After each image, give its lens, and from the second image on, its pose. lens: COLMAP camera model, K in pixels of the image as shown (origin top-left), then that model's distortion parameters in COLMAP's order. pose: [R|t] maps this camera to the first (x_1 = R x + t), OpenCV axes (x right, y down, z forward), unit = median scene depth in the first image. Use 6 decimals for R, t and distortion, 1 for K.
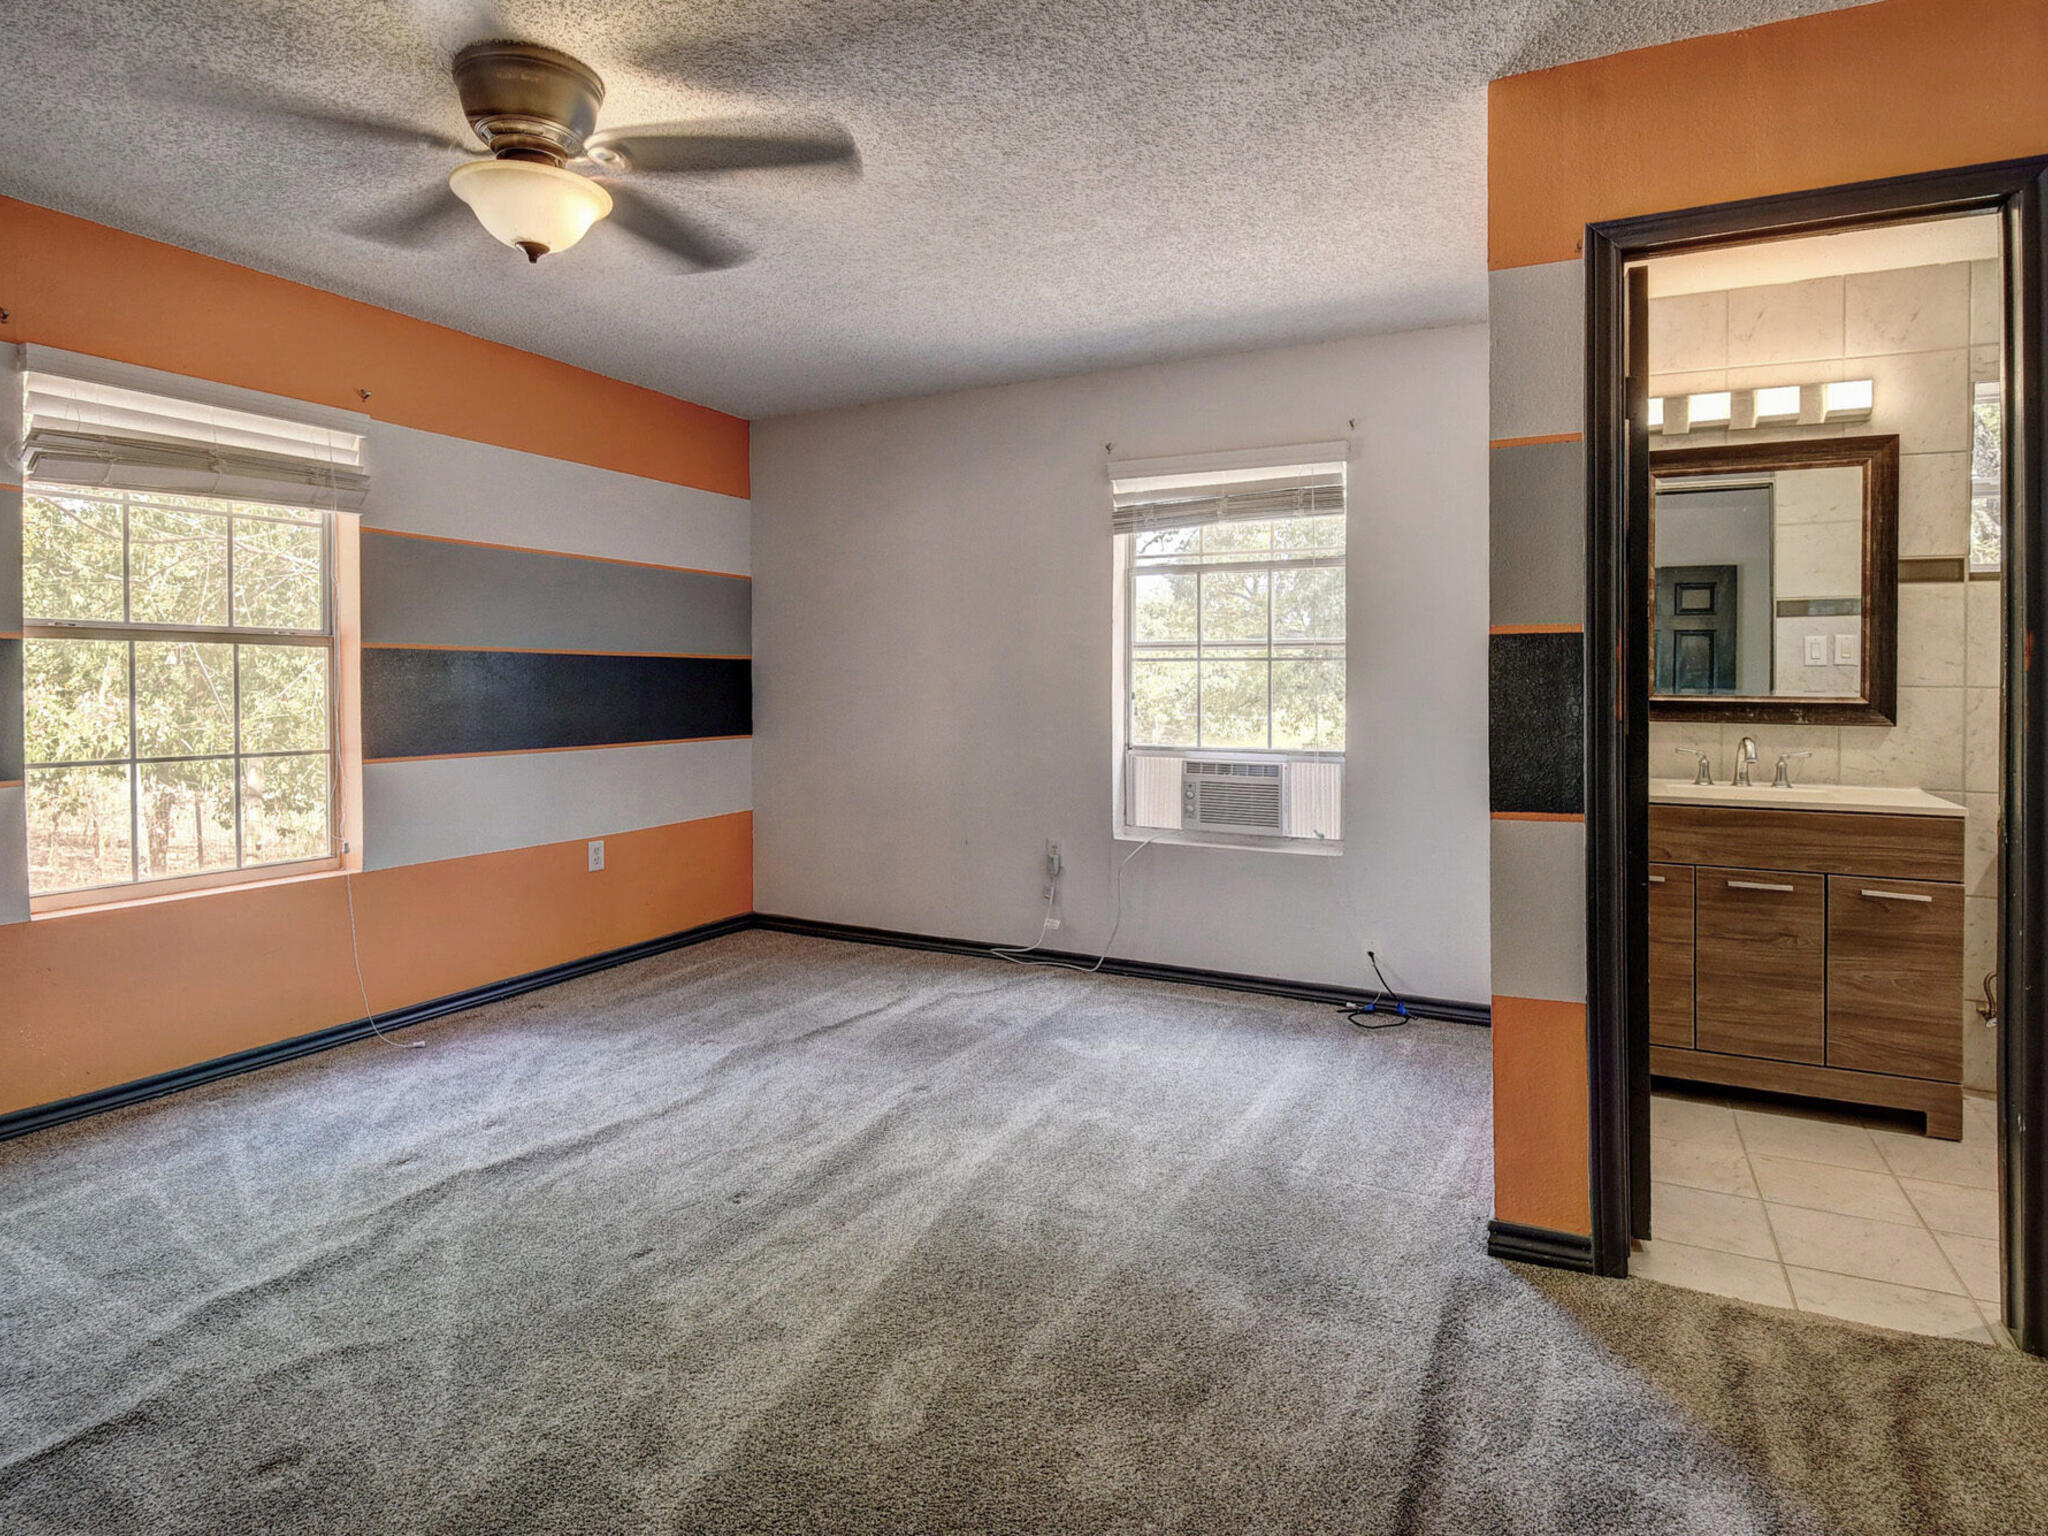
lens RADIAL K [[1059.8, 0, 1064.3], [0, 1059.8, 685.4], [0, 0, 1]] dist [-0.030185, 0.000052]
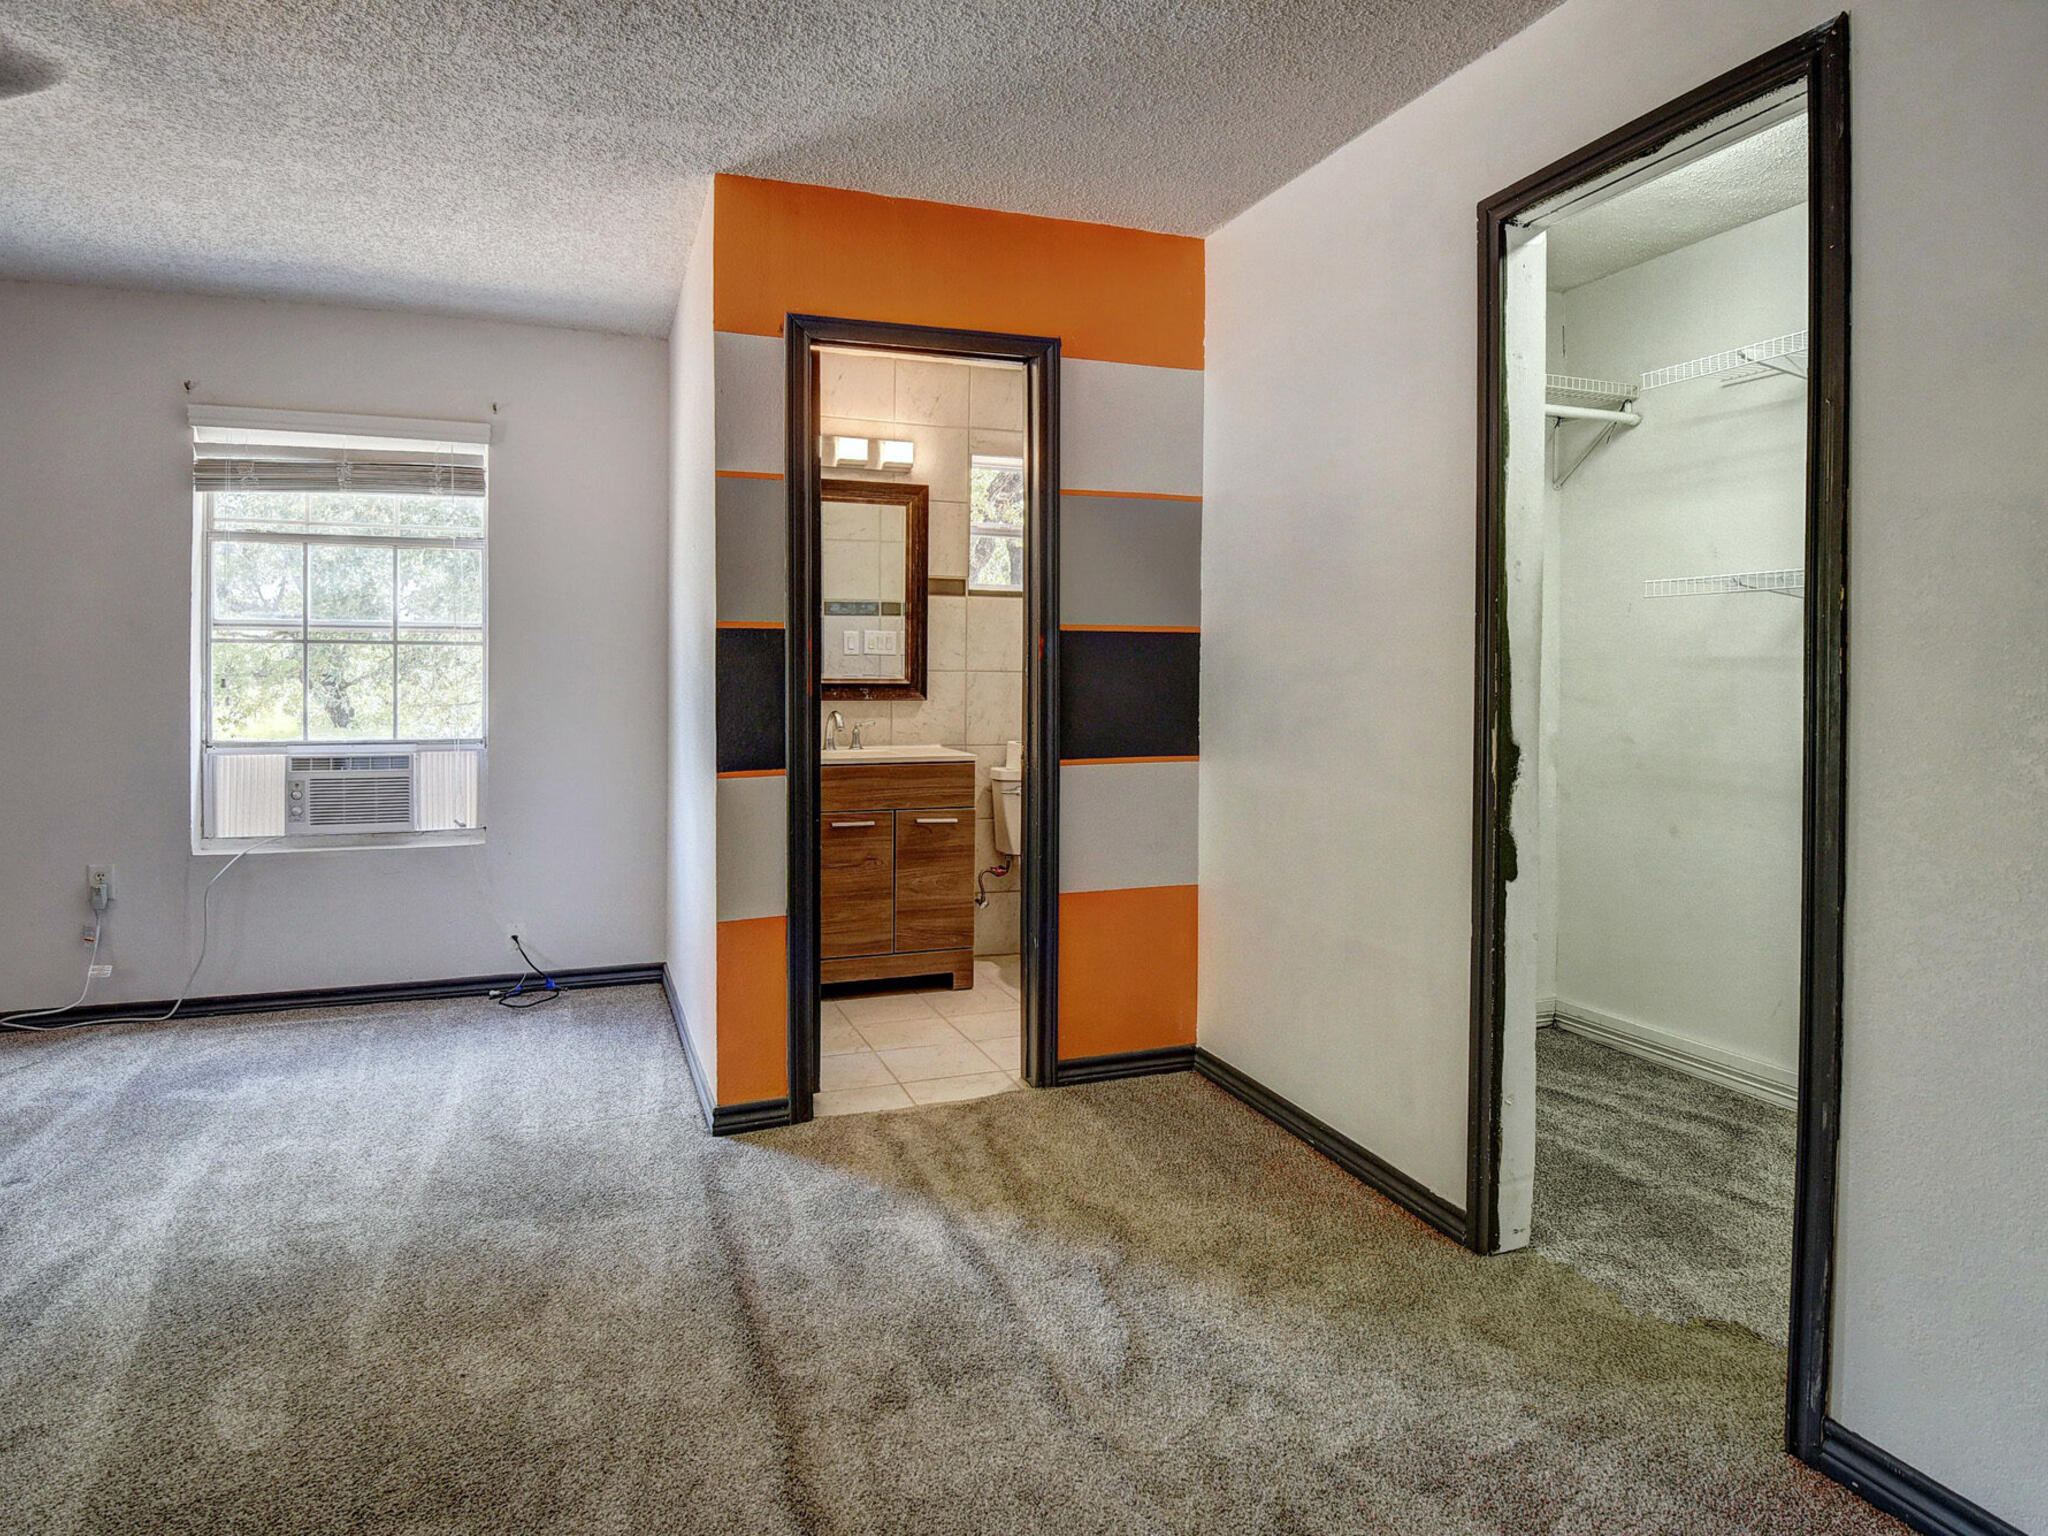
lens RADIAL K [[1148.5, 0, 1025.0], [0, 1148.5, 689.0], [0, 0, 1]] dist [-0.026169, -0.015120]
pose [[0.672520, -0.013188, 0.739961, -0.238364], [0.002042, 0.999870, 0.015964, 0.001364], [-0.740076, -0.009225, 0.672460, -0.115324]]
